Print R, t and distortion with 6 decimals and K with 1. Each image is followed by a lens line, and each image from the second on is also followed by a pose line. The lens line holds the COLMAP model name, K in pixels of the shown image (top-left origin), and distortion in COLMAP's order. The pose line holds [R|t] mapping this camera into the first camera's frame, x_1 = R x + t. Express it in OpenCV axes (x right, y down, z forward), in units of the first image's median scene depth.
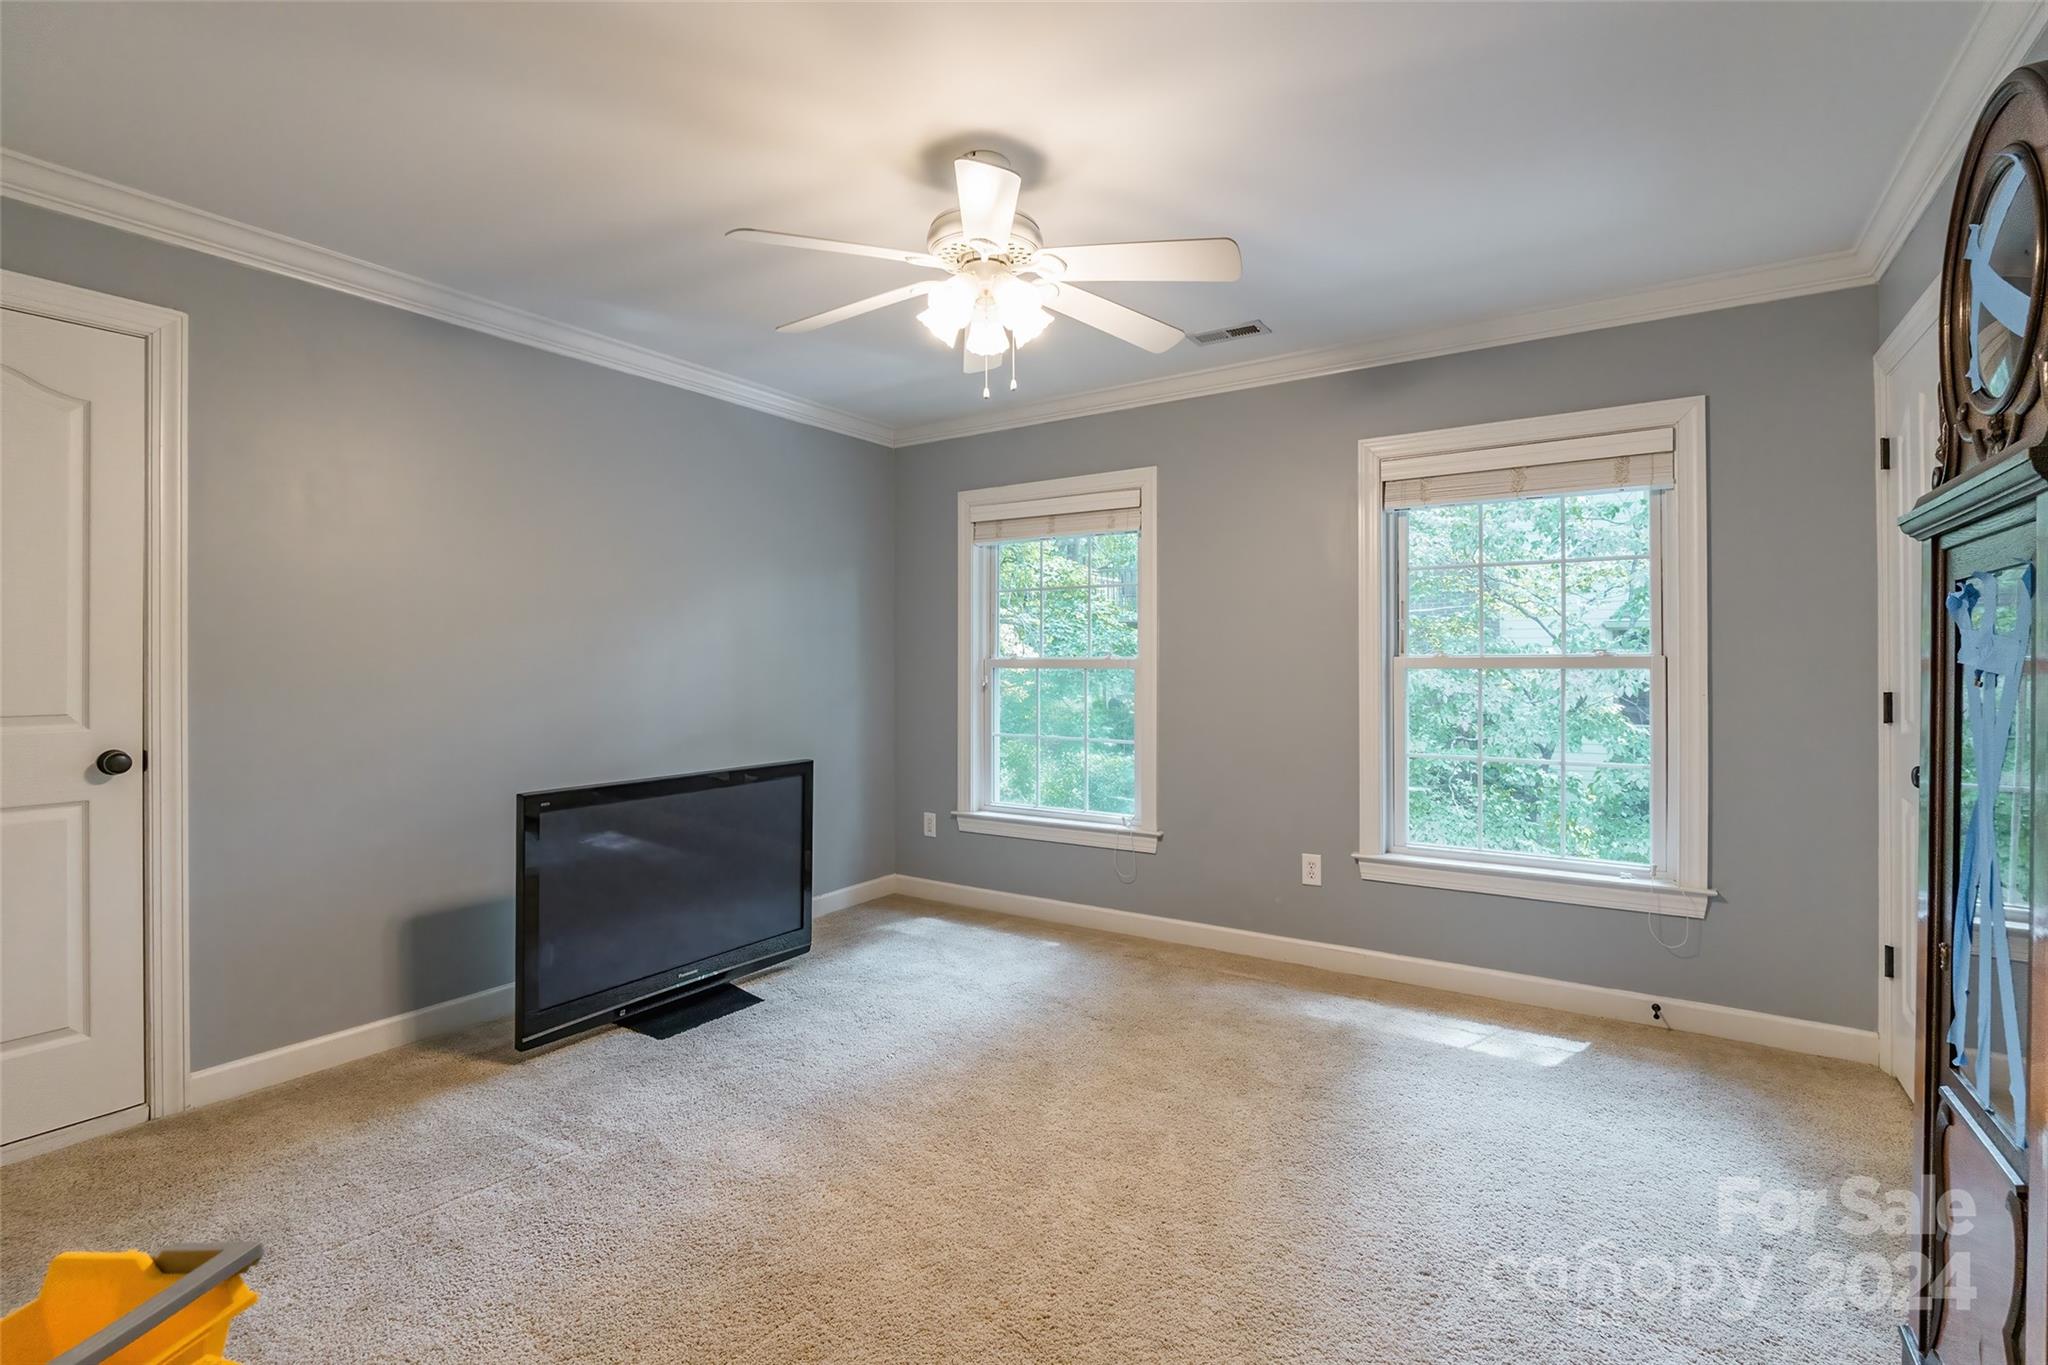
lens RADIAL K [[961.6, 0, 1026.8], [0, 961.6, 658.1], [0, 0, 1]] dist [-0.001469, -0.000268]
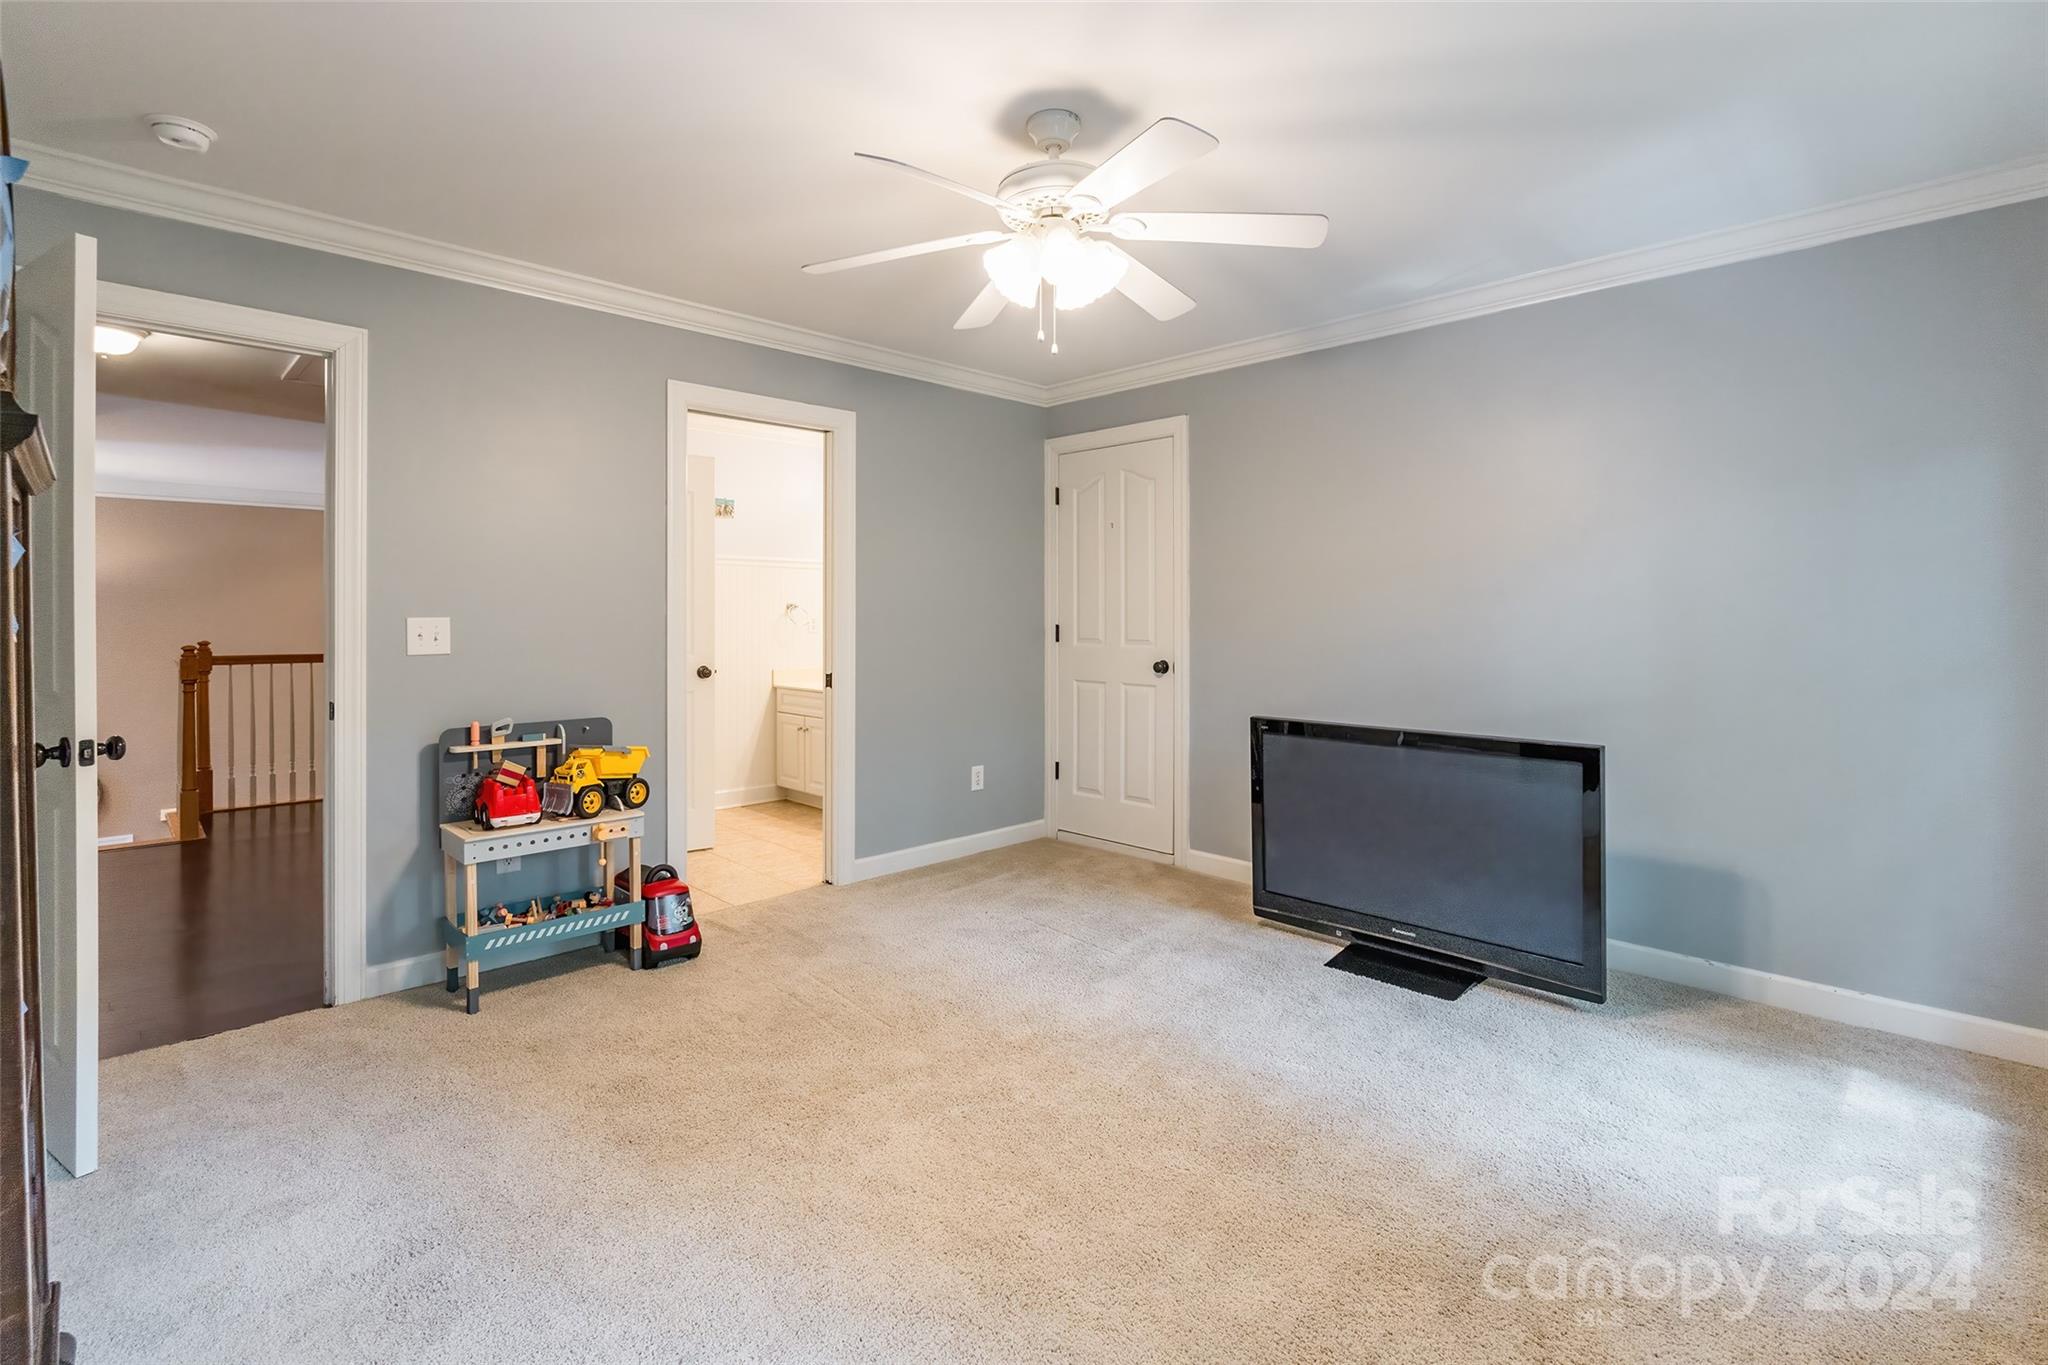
lens RADIAL K [[916.4, 0, 1029.2], [0, 916.4, 607.8], [0, 0, 1]] dist [-0.002005, -0.000233]
pose [[-0.197413, -0.002478, -0.980317, 0.730992], [0.005219, 0.999980, -0.003578, -0.001649], [0.980307, -0.005822, -0.197396, 0.928788]]
